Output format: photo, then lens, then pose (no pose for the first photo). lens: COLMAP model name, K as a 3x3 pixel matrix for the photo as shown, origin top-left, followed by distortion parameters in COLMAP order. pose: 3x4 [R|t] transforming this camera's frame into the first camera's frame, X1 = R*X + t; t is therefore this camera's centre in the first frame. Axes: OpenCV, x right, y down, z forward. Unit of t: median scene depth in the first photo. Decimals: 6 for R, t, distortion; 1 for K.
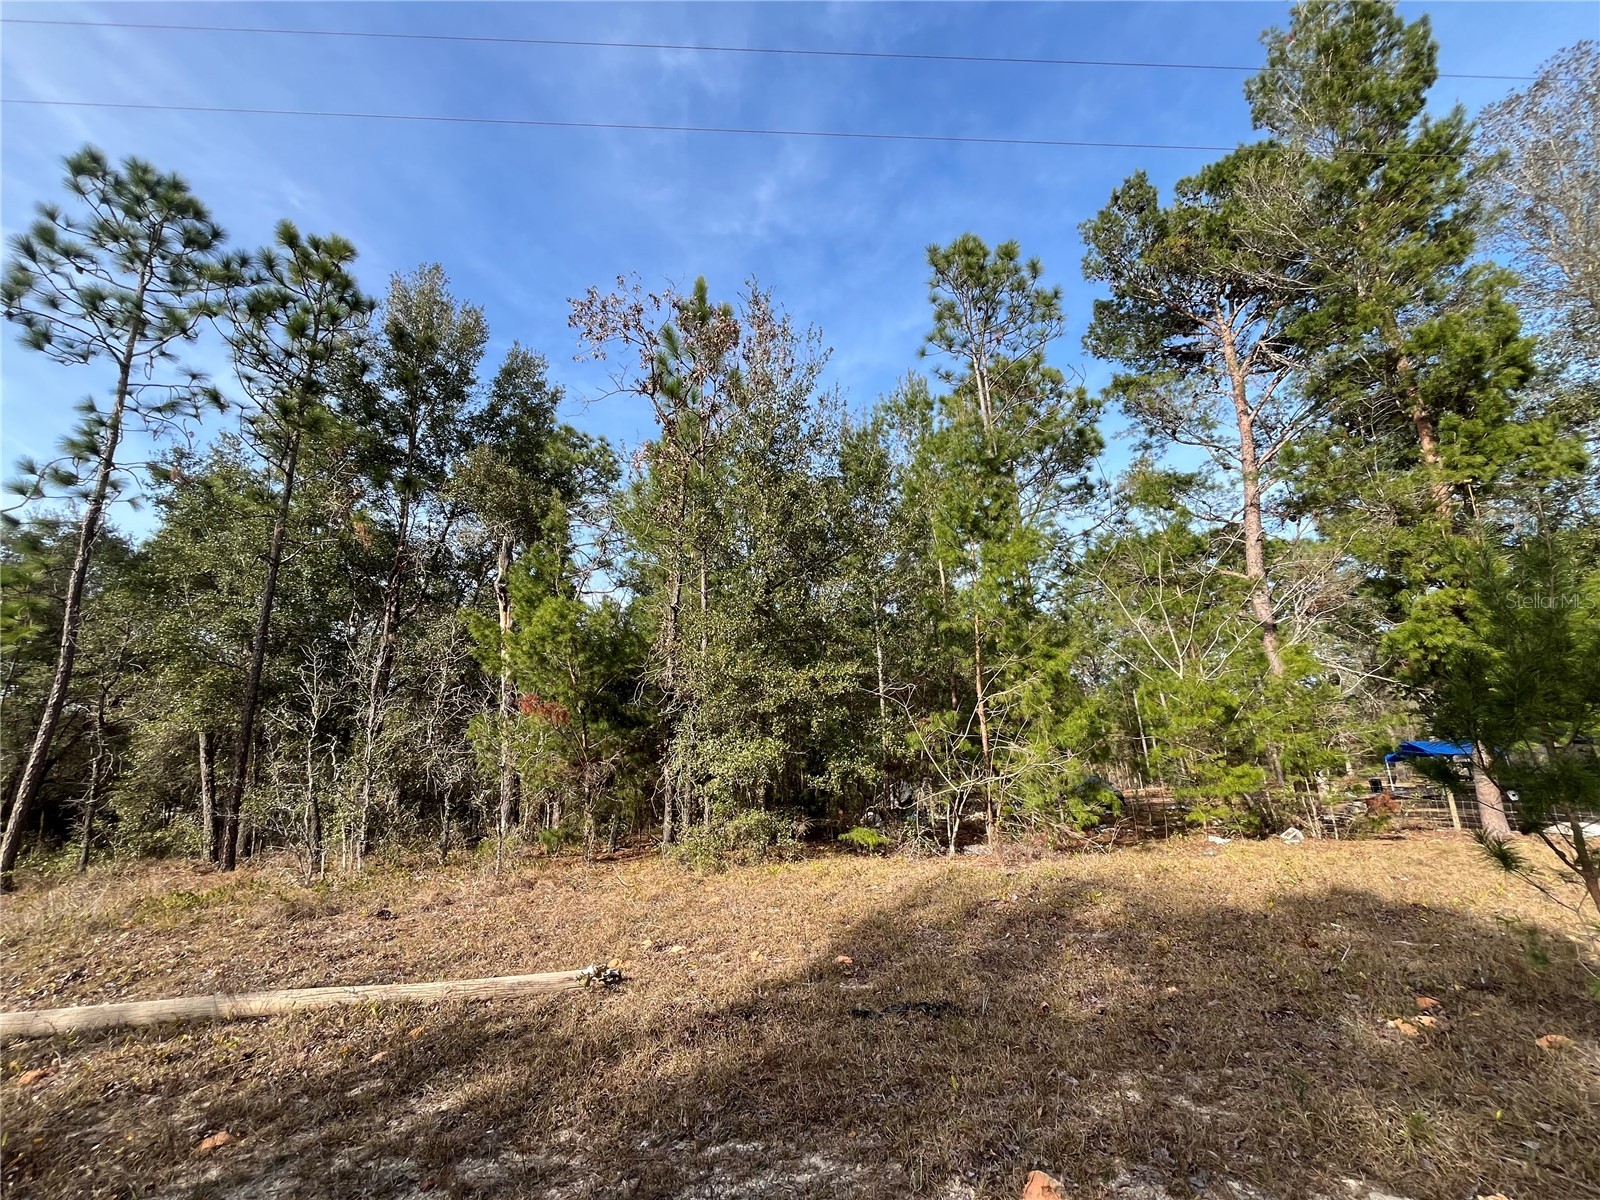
lens RADIAL K [[648.1, 0, 795.3], [0, 648.1, 597.4], [0, 0, 1]] dist [-0.001246, -0.000366]
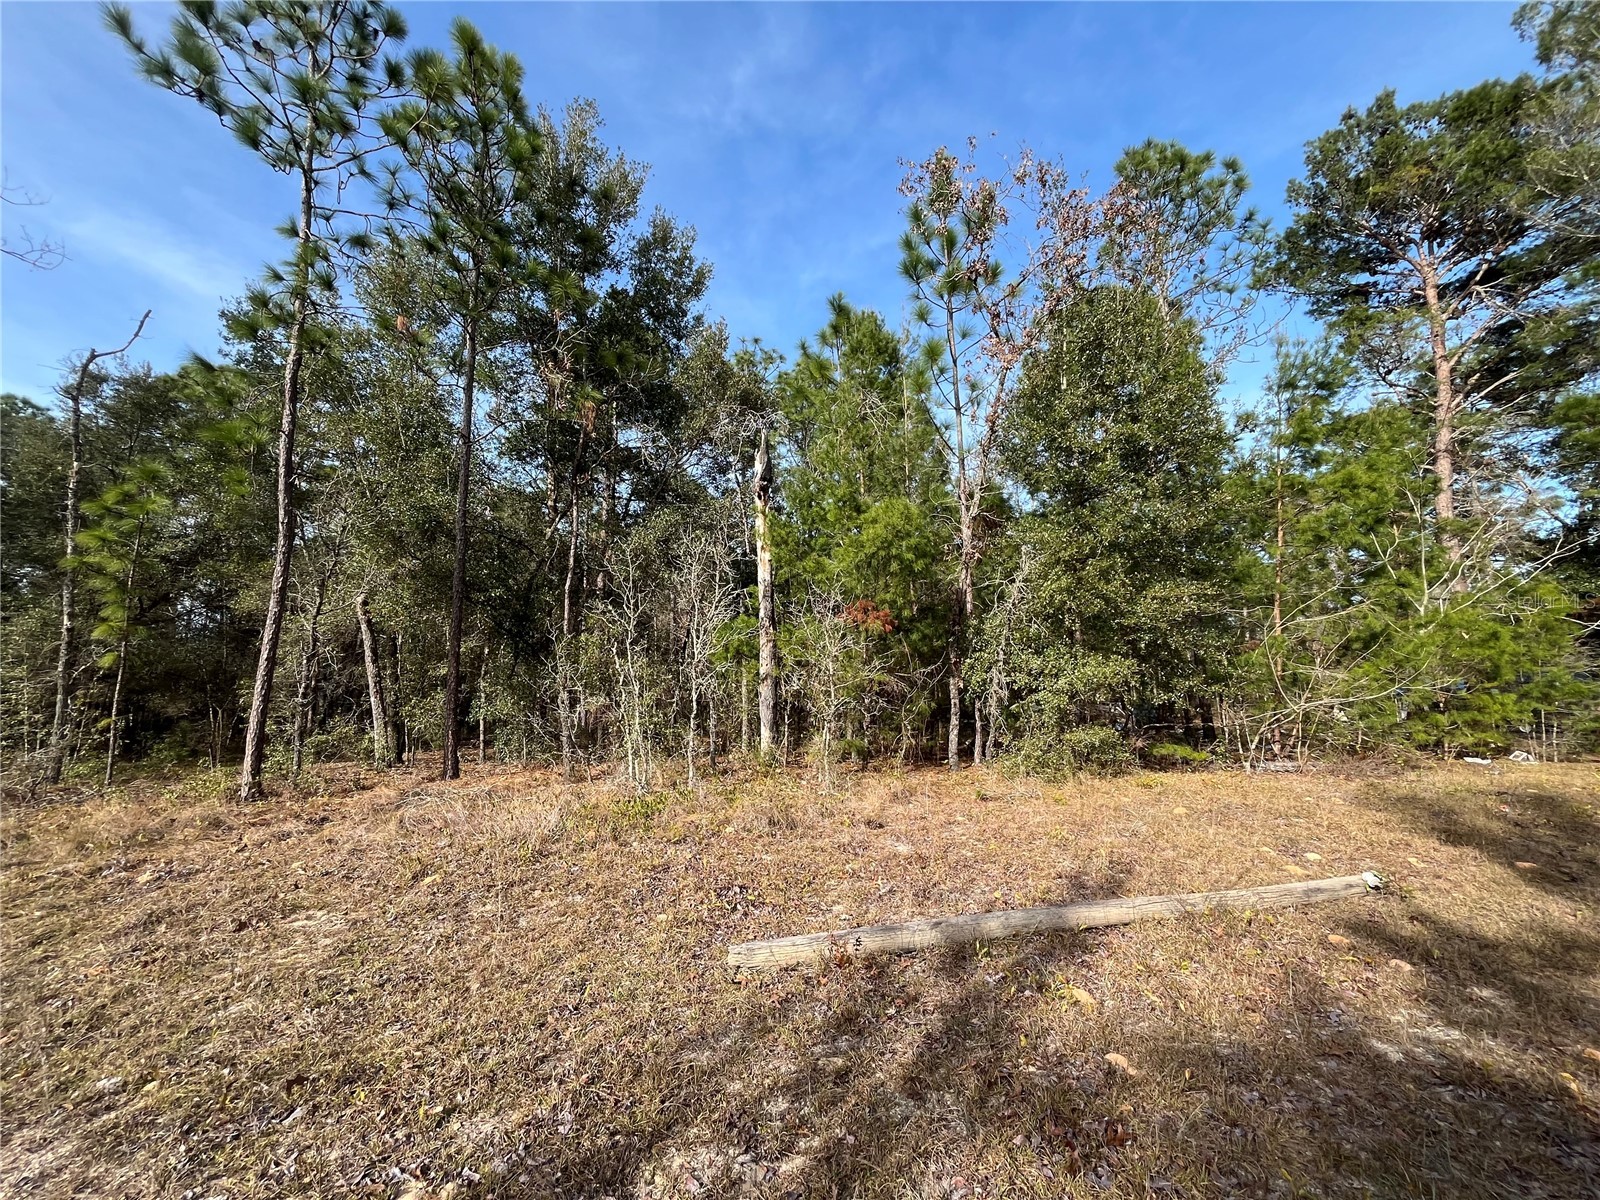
lens RADIAL K [[648.1, 0, 796.1], [0, 648.1, 595.6], [0, 0, 1]] dist [-0.001246, -0.000366]
pose [[0.993120, 0.044334, 0.108382, -0.467107], [-0.056027, 0.992642, 0.107344, 0.038280], [-0.102826, -0.112678, 0.988297, 0.064550]]
